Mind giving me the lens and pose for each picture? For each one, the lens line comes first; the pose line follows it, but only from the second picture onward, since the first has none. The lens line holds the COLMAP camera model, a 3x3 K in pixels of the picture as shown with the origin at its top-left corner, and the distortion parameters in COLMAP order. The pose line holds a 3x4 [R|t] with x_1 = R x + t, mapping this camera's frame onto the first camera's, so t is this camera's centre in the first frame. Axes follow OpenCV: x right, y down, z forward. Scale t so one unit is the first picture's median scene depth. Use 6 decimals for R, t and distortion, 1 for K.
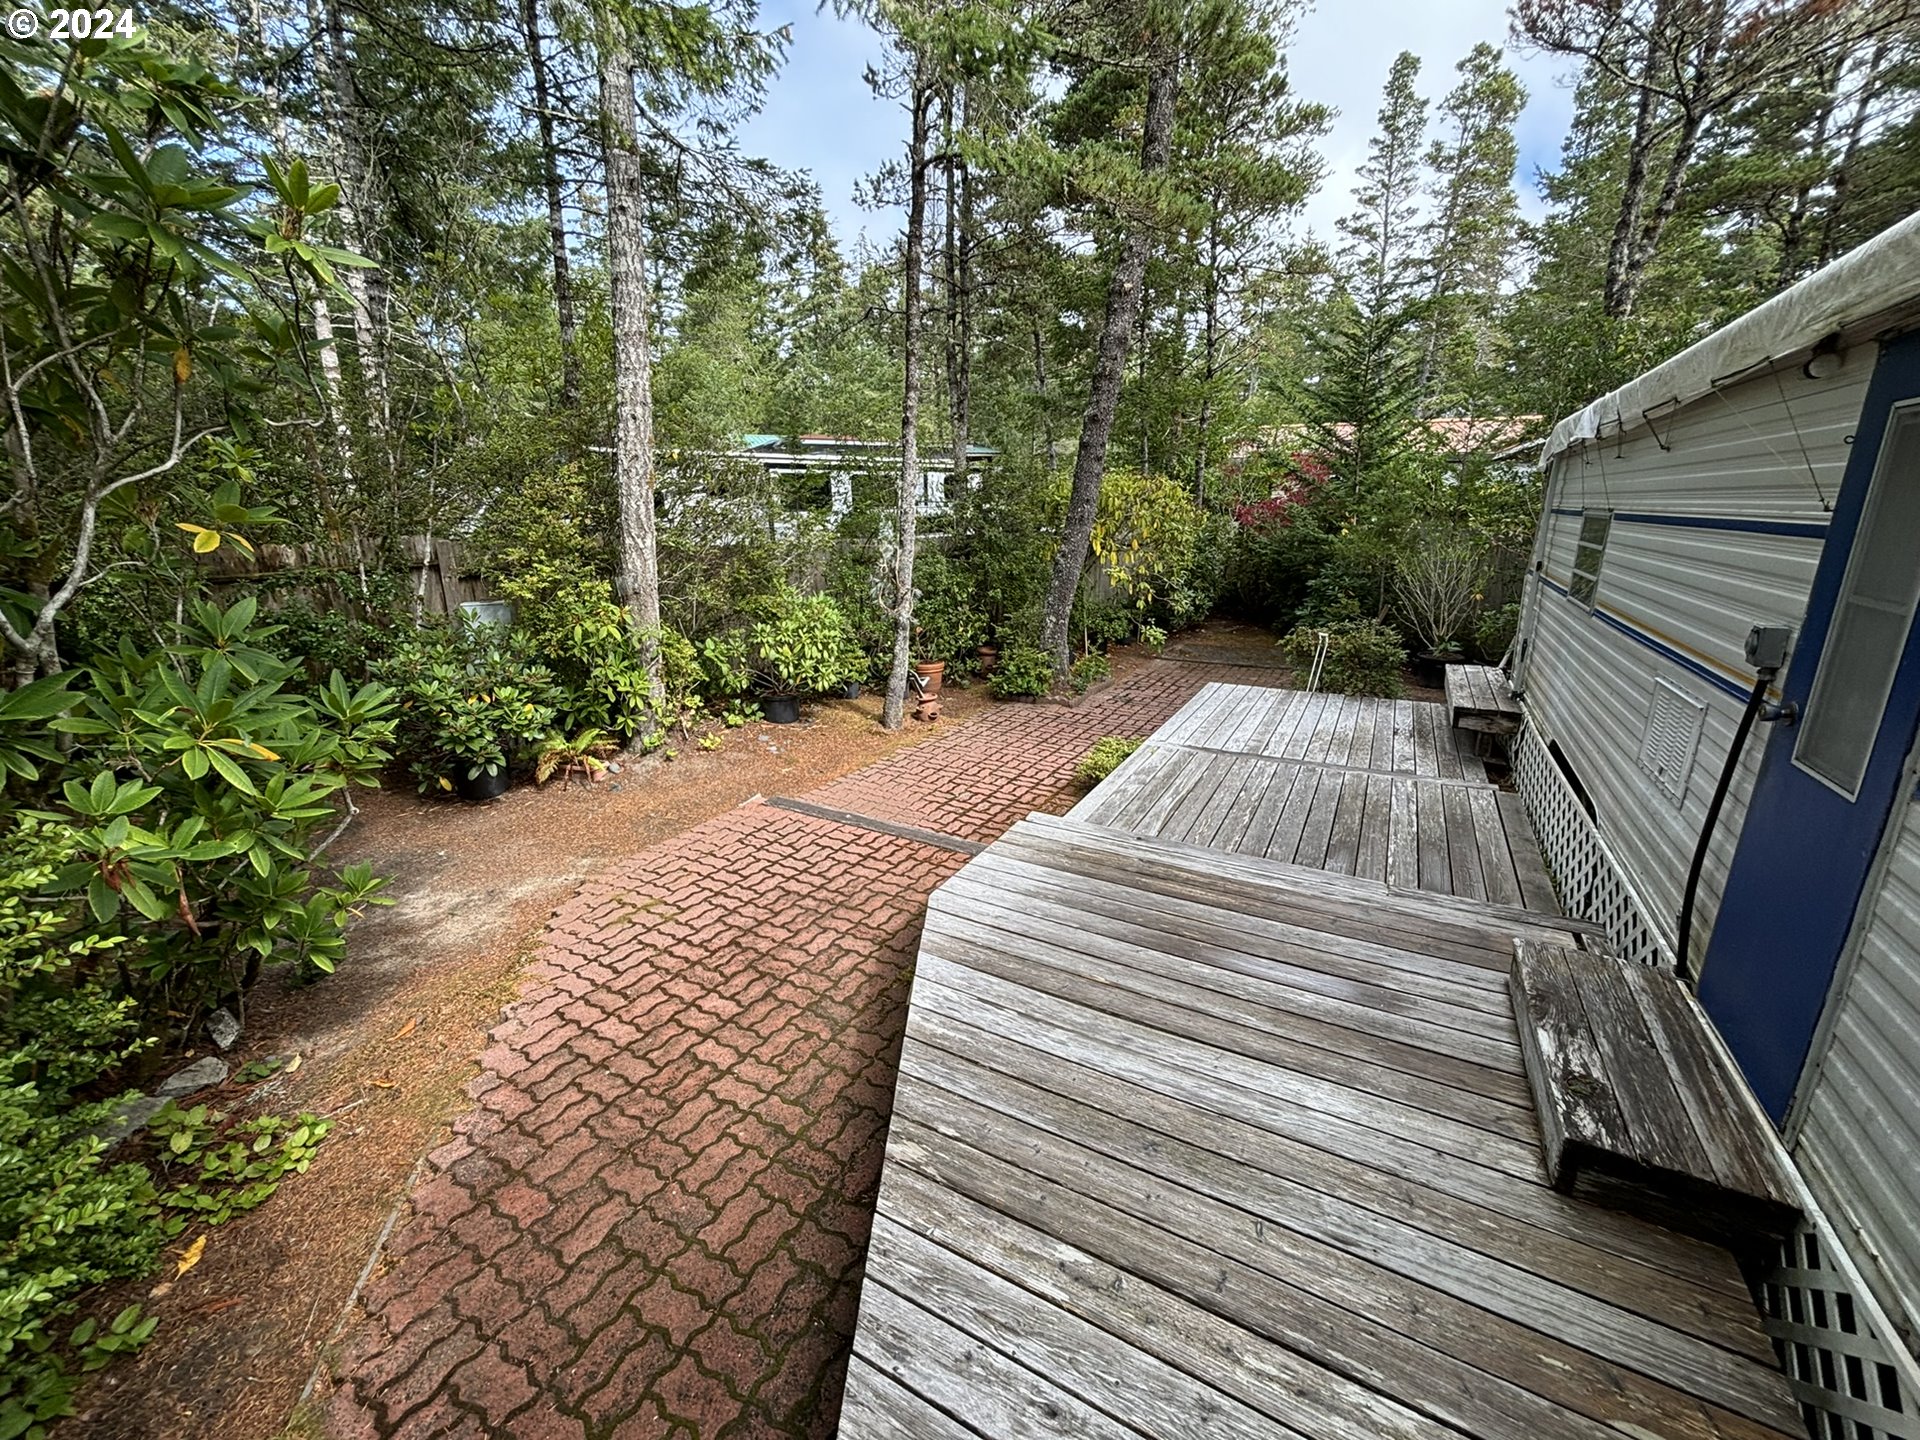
lens RADIAL K [[770.0, 0, 958.5], [0, 770.0, 724.9], [0, 0, 1]] dist [0.000305, -0.000067]
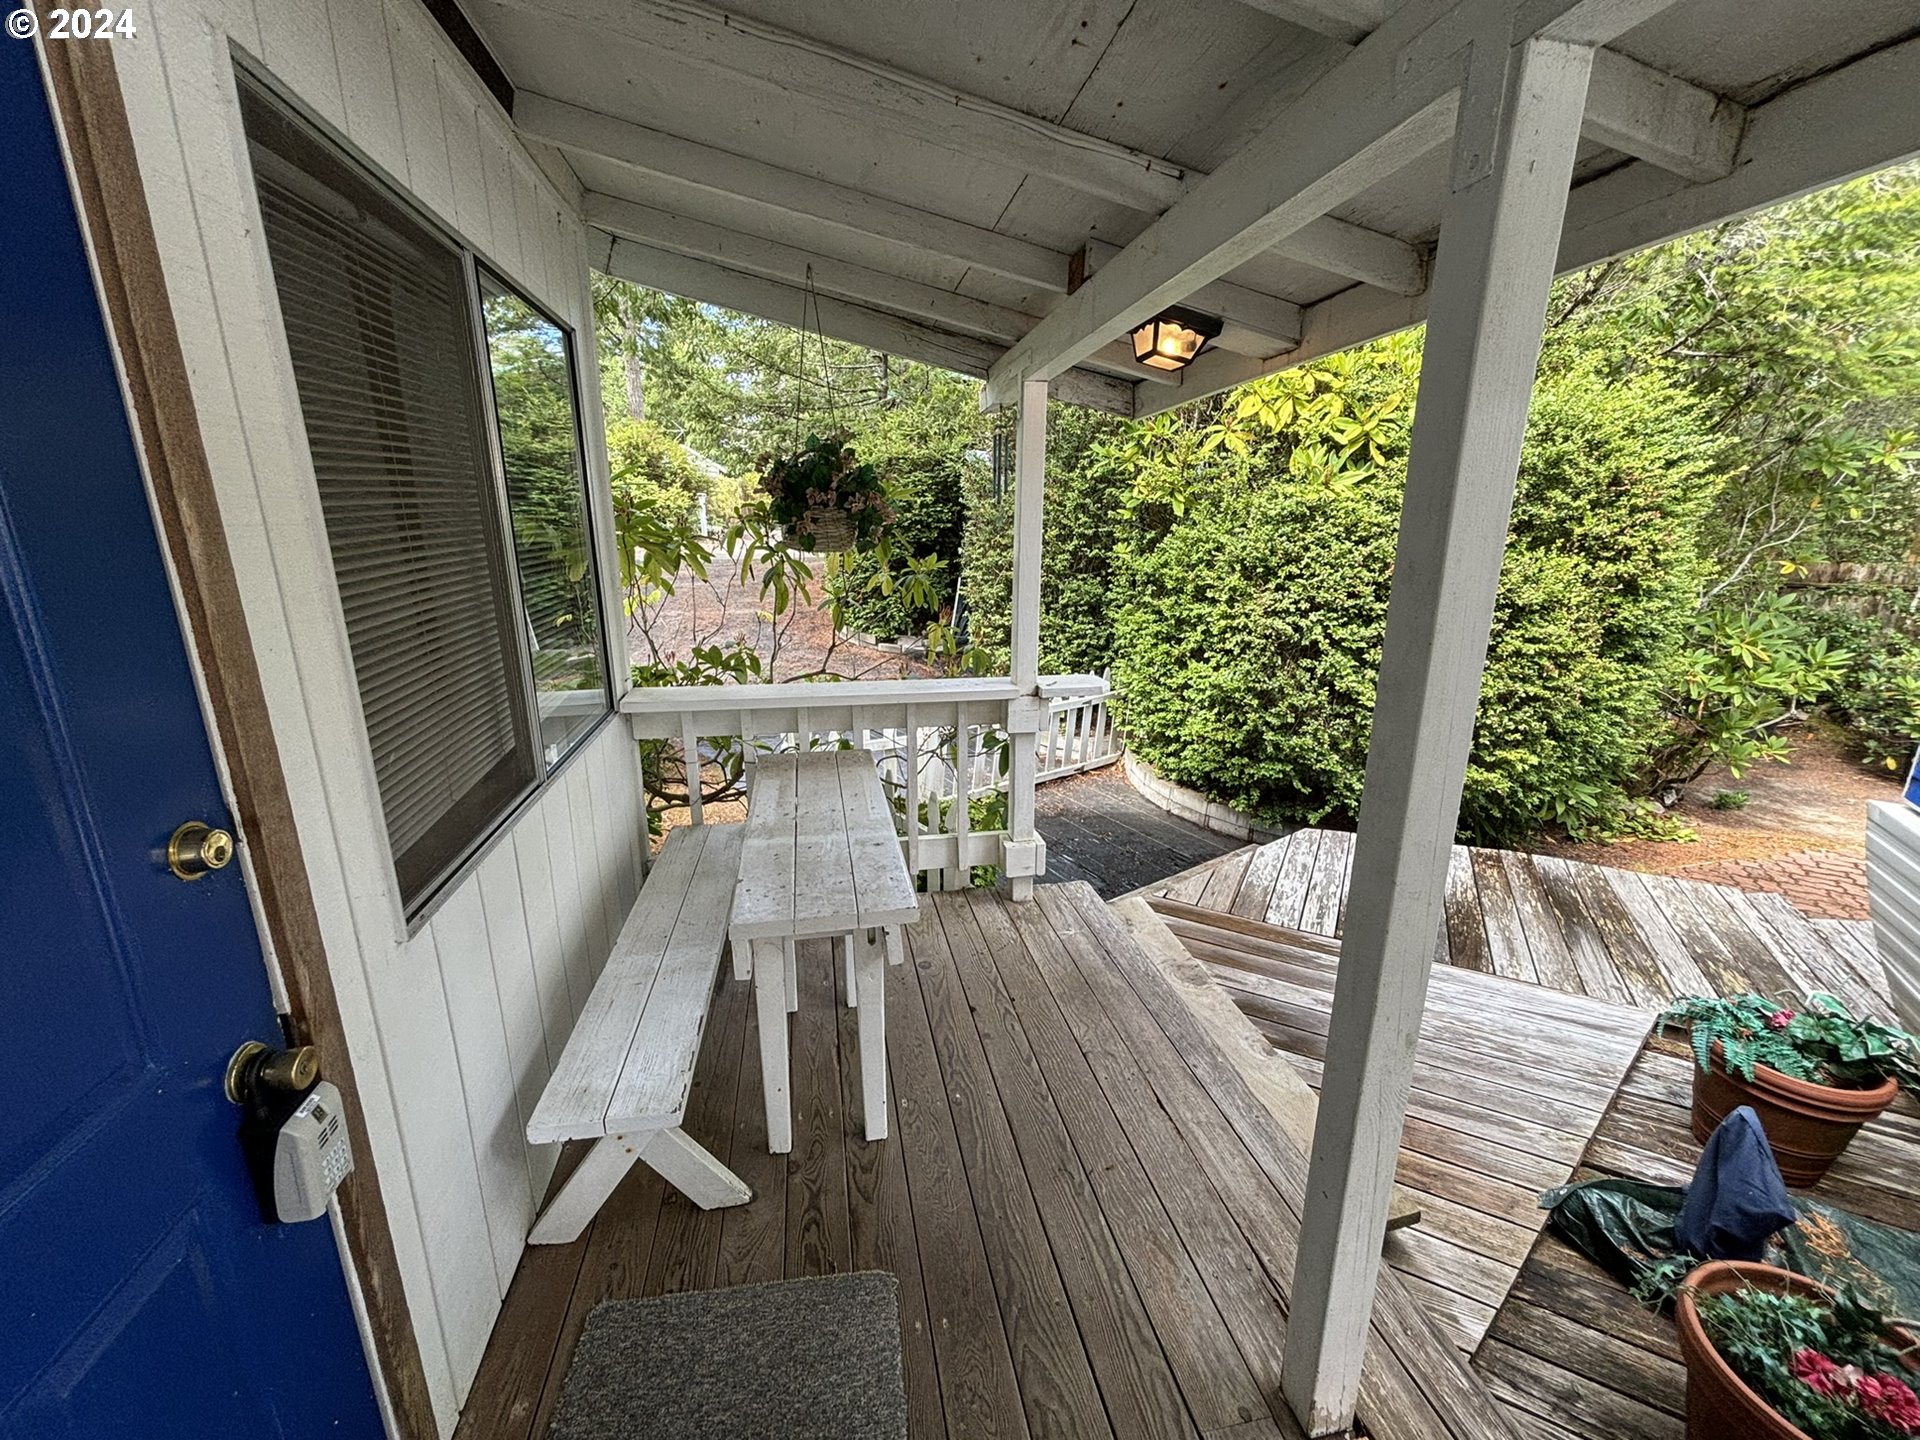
lens RADIAL K [[770.0, 0, 958.5], [0, 770.0, 724.9], [0, 0, 1]] dist [0.000305, -0.000067]
pose [[-0.007669, 0.266165, -0.963897, 1.288966], [-0.271607, 0.927133, 0.258174, 0.255161], [0.962378, 0.263781, 0.065182, -1.315170]]
